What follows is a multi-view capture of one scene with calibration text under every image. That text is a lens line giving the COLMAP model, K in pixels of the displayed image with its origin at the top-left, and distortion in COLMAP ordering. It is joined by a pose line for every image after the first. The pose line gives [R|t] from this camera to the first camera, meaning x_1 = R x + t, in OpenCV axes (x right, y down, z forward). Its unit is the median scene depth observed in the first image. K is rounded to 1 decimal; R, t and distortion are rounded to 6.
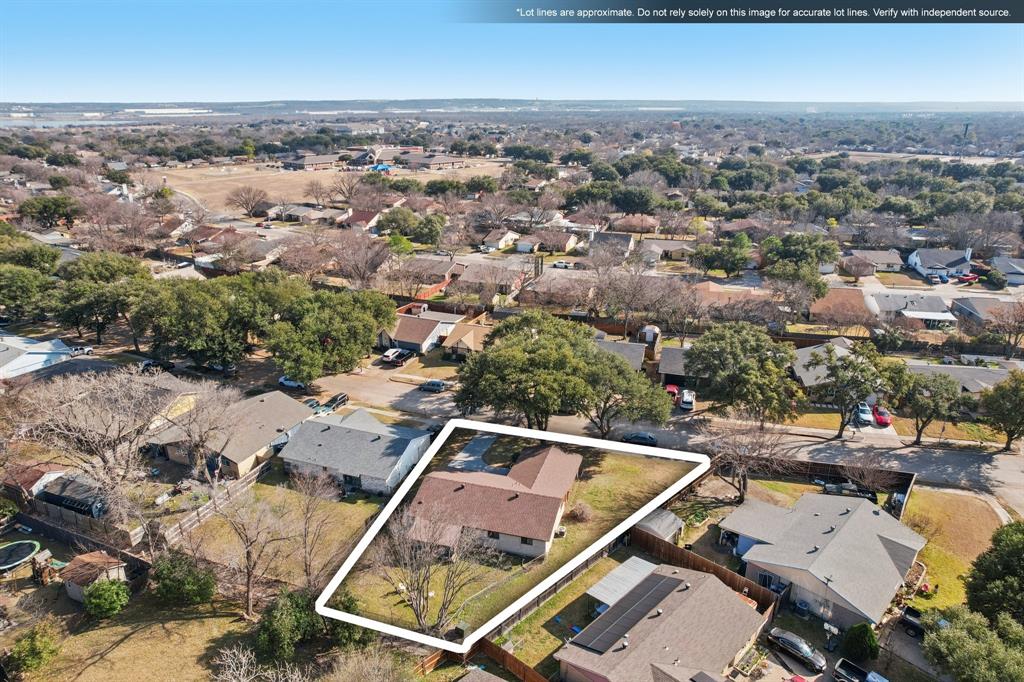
lens RADIAL K [[651.0, 0, 511.1], [0, 651.0, 342.5], [0, 0, 1]] dist [-0.040066, 0.016622]
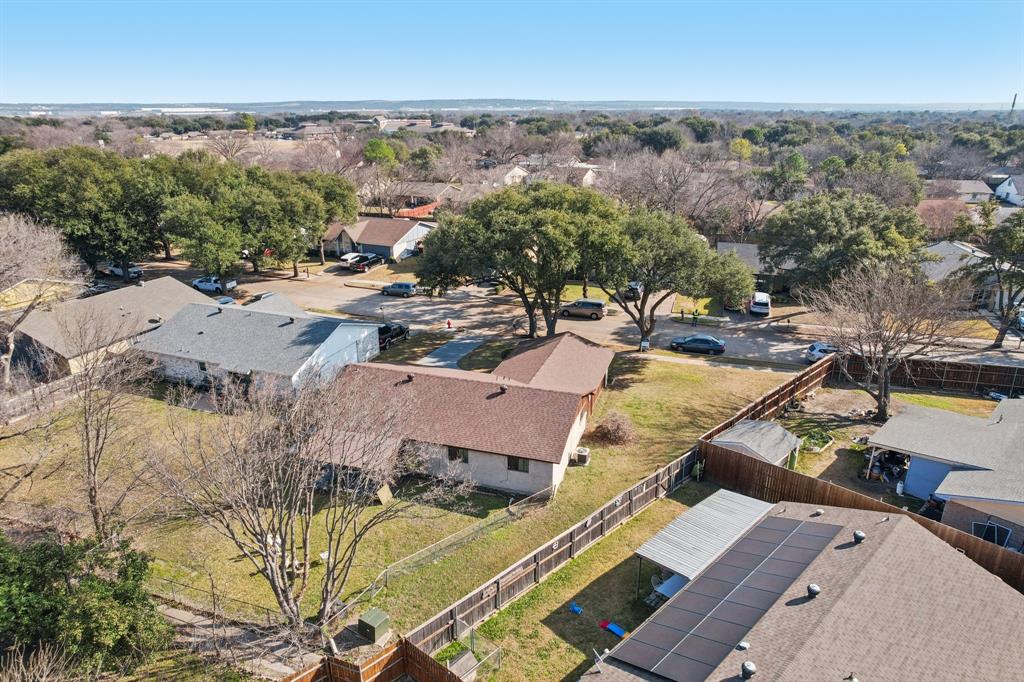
lens RADIAL K [[651.0, 0, 517.7], [0, 651.0, 339.8], [0, 0, 1]] dist [-0.040066, 0.016622]
pose [[0.999912, 0.008589, -0.010071, 0.025019], [-0.008656, 0.999940, -0.006668, 0.180135], [0.010013, 0.006755, 0.999927, 0.400806]]
